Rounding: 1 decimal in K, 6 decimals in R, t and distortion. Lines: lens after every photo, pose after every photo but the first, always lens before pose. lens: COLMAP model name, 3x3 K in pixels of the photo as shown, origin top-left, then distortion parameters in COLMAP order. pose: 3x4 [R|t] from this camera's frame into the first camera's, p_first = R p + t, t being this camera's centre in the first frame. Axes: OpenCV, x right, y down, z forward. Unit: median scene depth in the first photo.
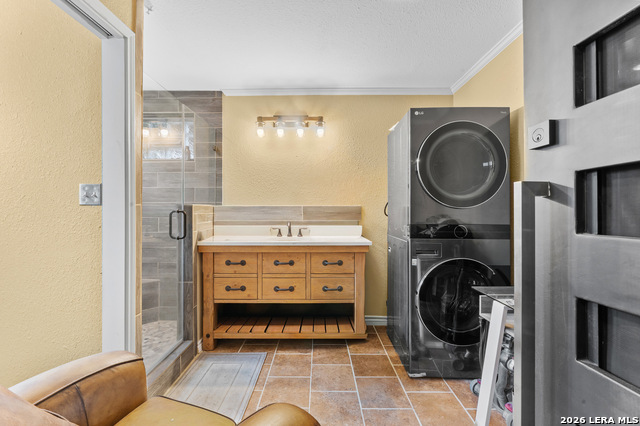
lens RADIAL K [[265.6, 0, 320.5], [0, 265.6, 218.7], [0, 0, 1]] dist [0.001068, 0.000356]
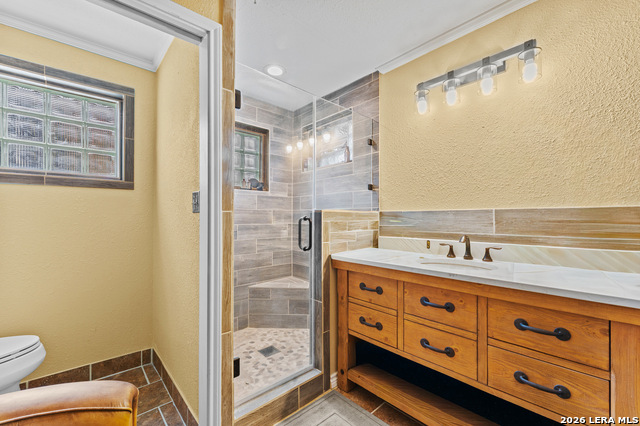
lens RADIAL K [[265.6, 0, 320.5], [0, 265.6, 218.7], [0, 0, 1]] dist [0.001068, 0.000356]
pose [[0.677606, 0.004201, -0.735413, 0.126230], [-0.020110, 0.999716, -0.012819, -0.015121], [0.735150, 0.023475, 0.677497, 0.391091]]
